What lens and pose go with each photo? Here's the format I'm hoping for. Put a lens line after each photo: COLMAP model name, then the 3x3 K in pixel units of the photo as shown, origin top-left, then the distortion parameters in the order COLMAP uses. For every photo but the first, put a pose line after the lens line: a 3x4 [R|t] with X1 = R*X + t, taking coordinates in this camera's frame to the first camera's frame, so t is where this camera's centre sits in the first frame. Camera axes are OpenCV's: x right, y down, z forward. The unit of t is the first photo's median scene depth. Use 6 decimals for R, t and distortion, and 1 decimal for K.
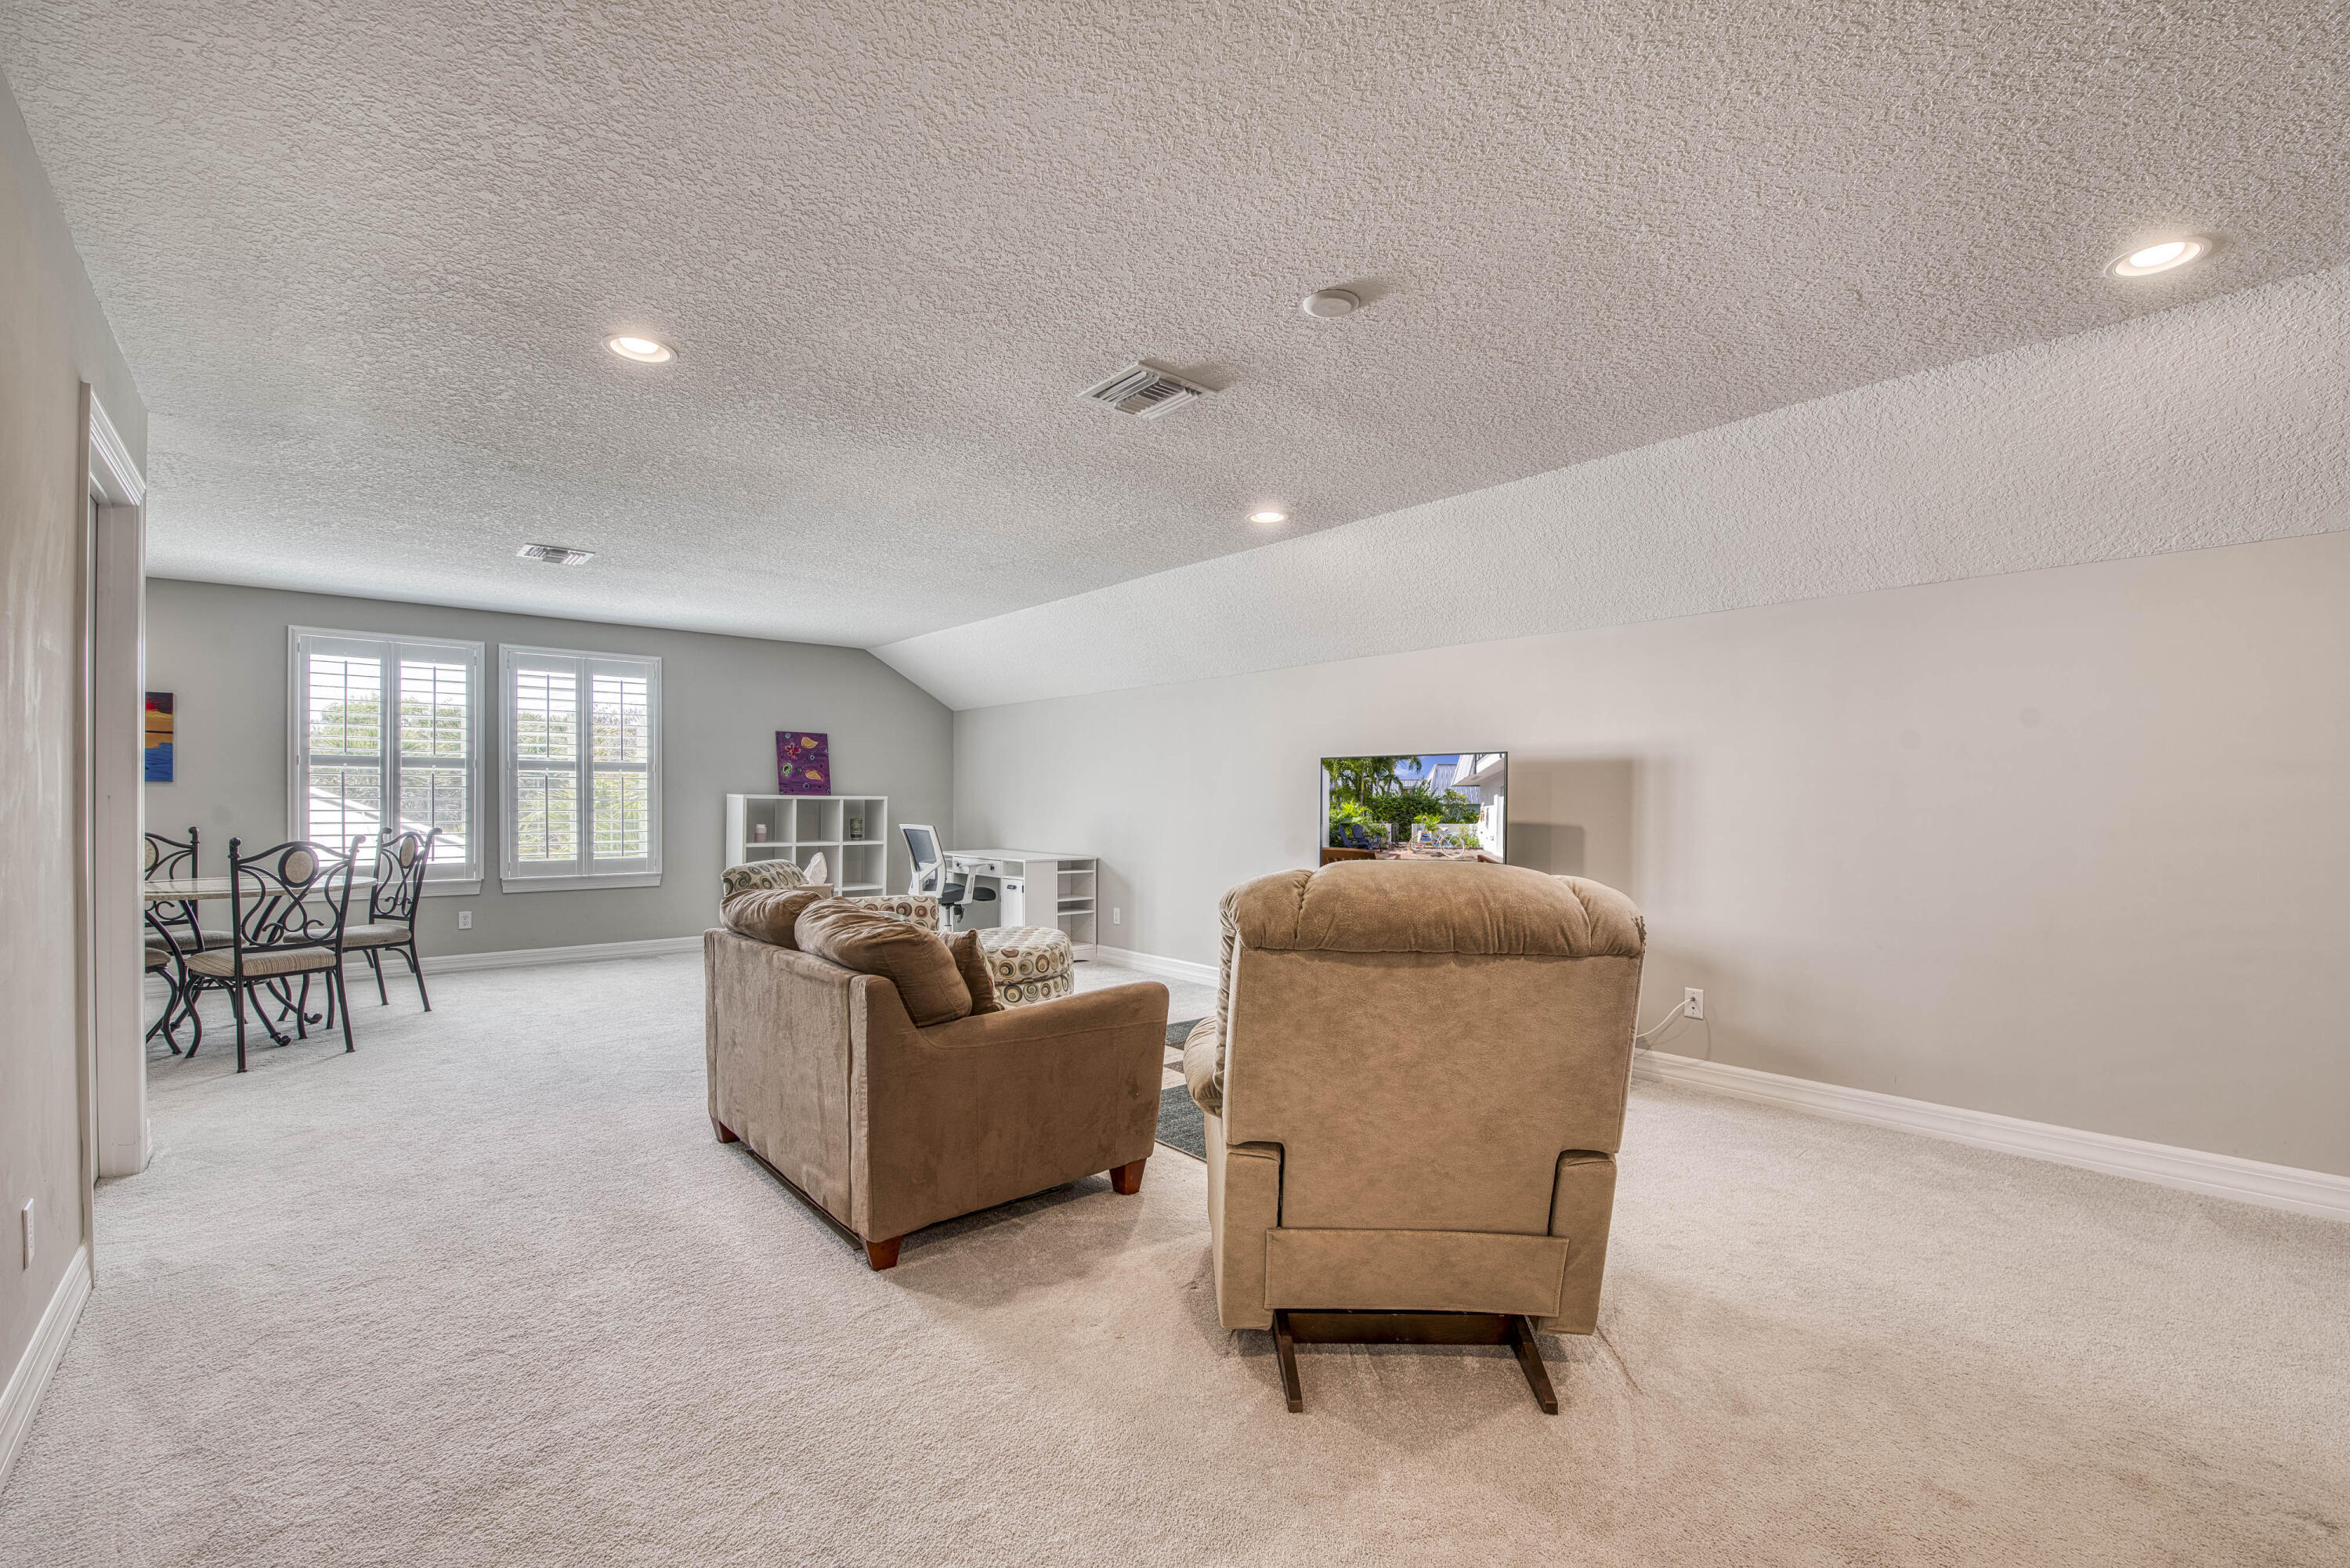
lens RADIAL K [[1016.0, 0, 1191.6], [0, 1016.0, 801.7], [0, 0, 1]] dist [-0.000476, -0.000036]
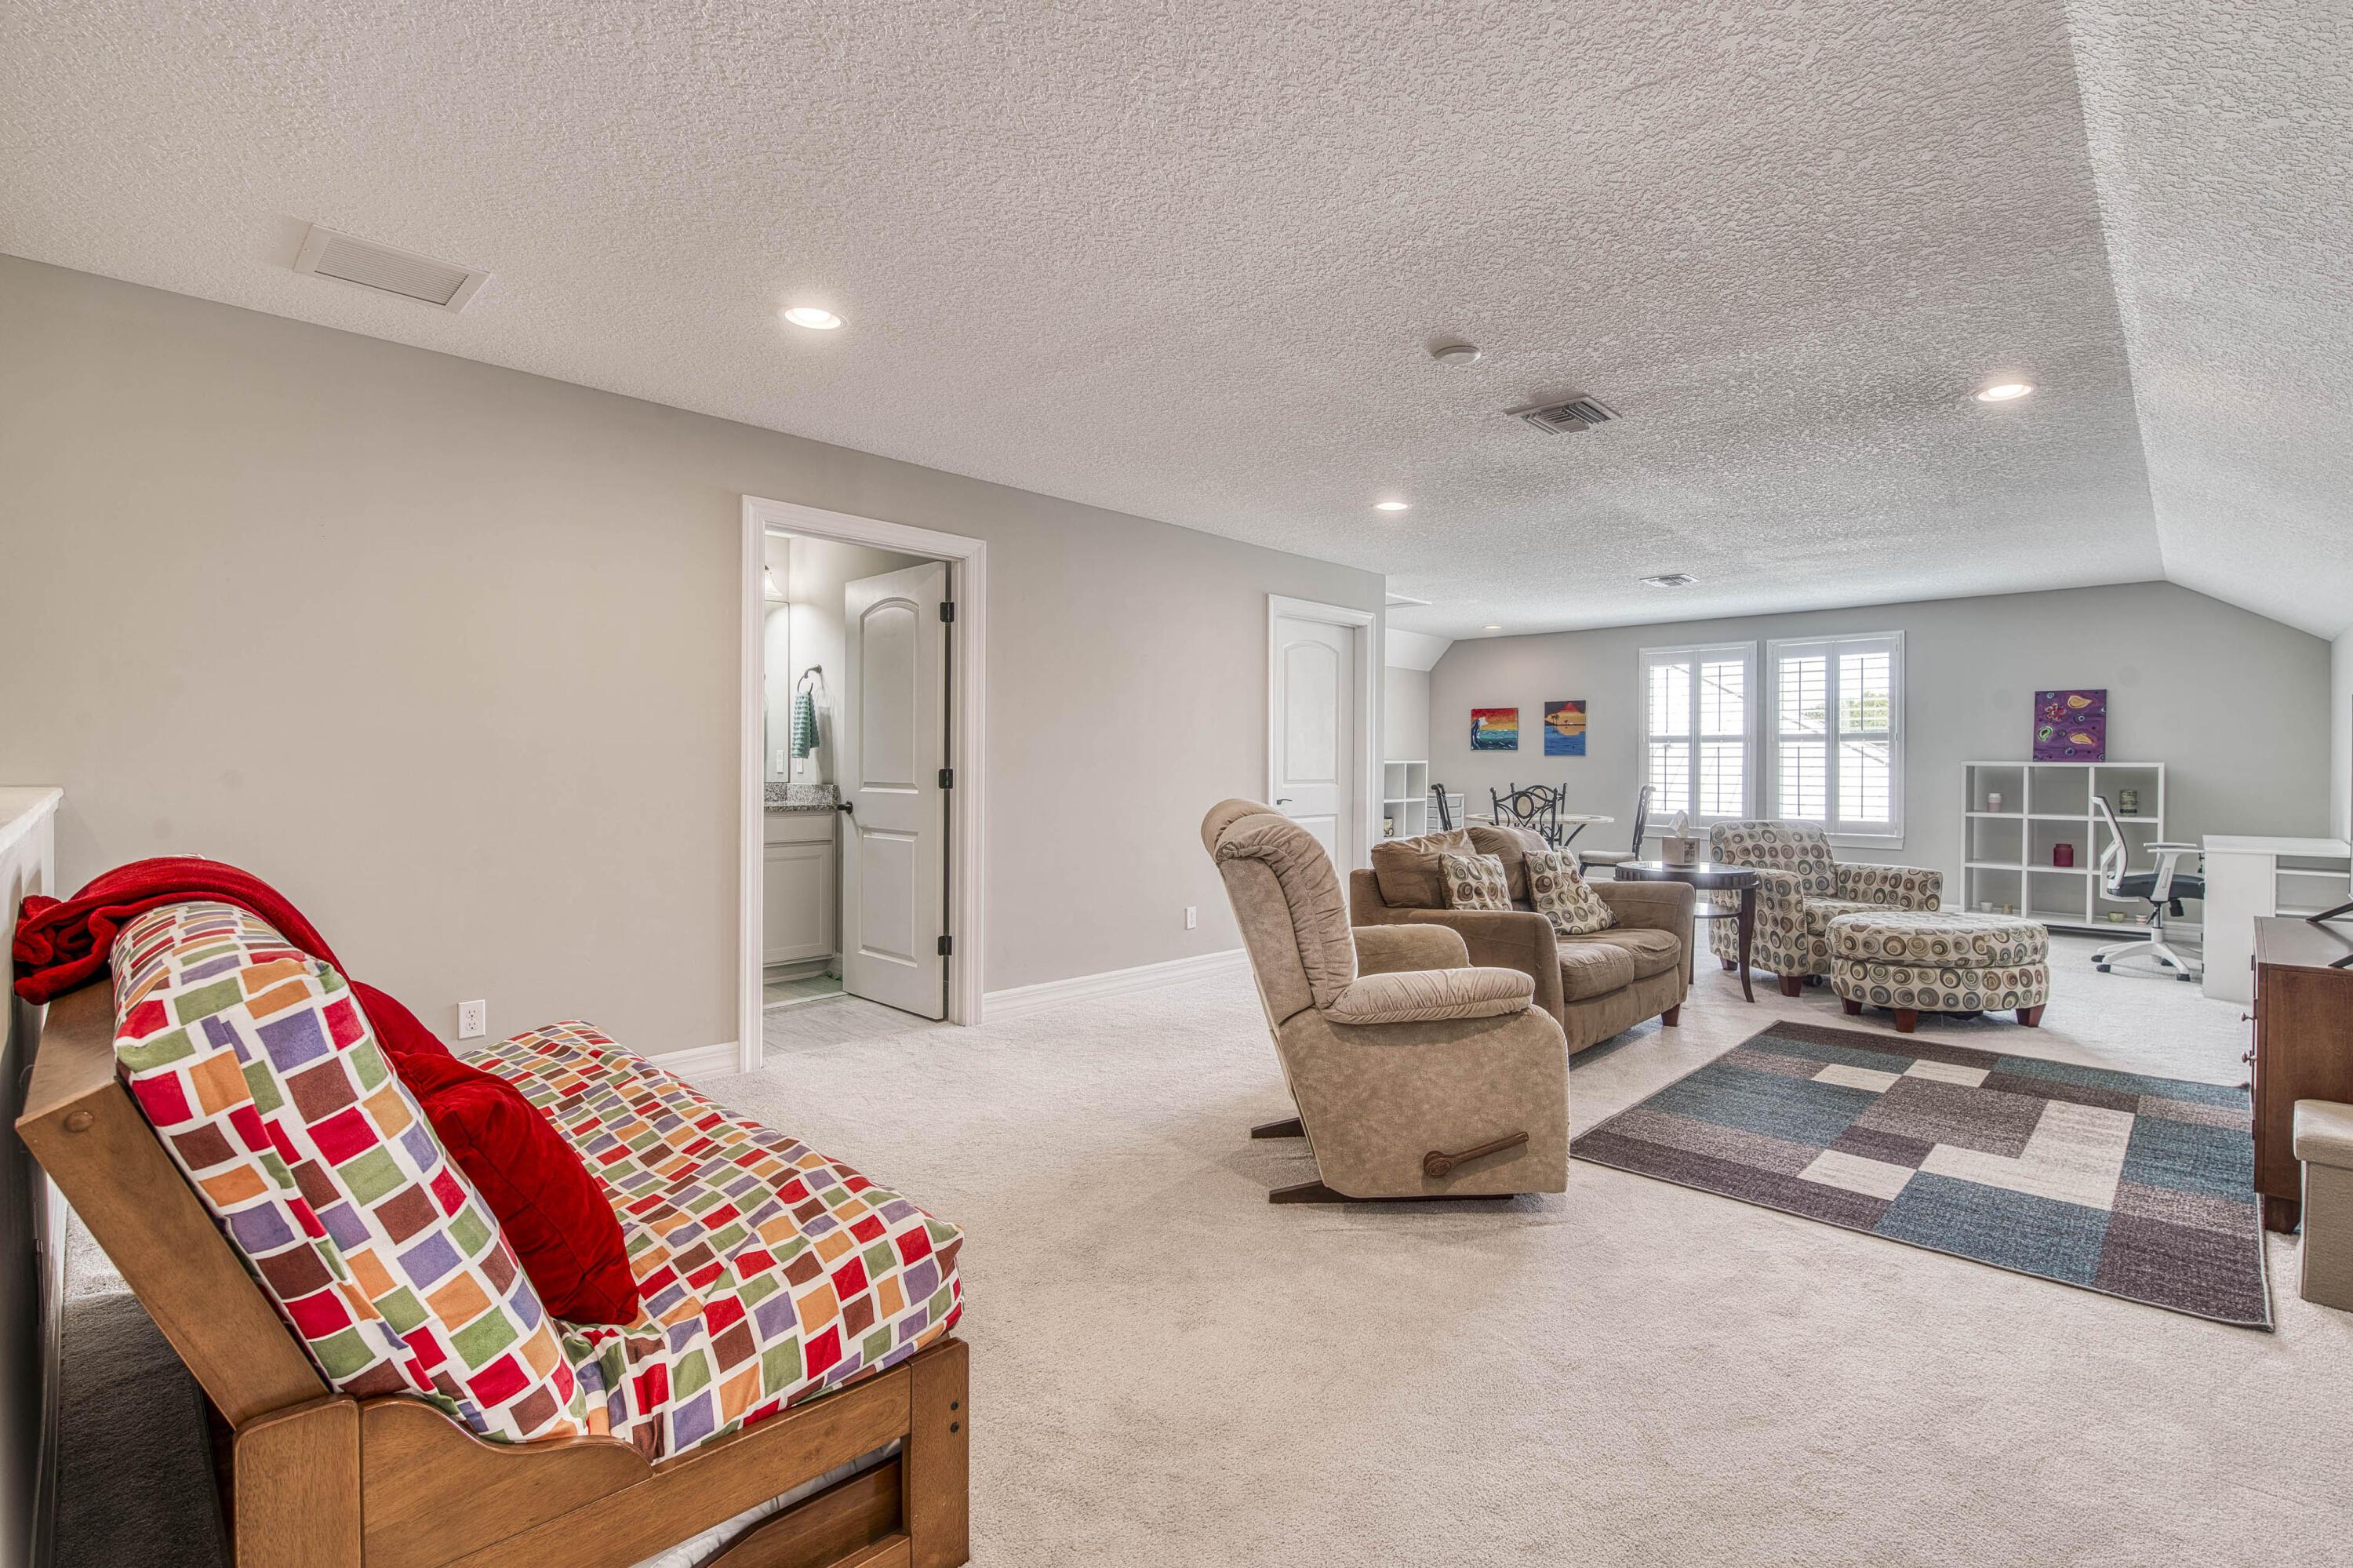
lens RADIAL K [[1008.7, 0, 1203.7], [0, 1008.7, 796.0], [0, 0, 1]] dist [-0.000527, -0.008263]
pose [[0.054696, 0.032590, -0.997971, 0.553064], [-0.007802, 0.999451, 0.032210, 0.000896], [0.998473, 0.006024, 0.054921, 0.259793]]
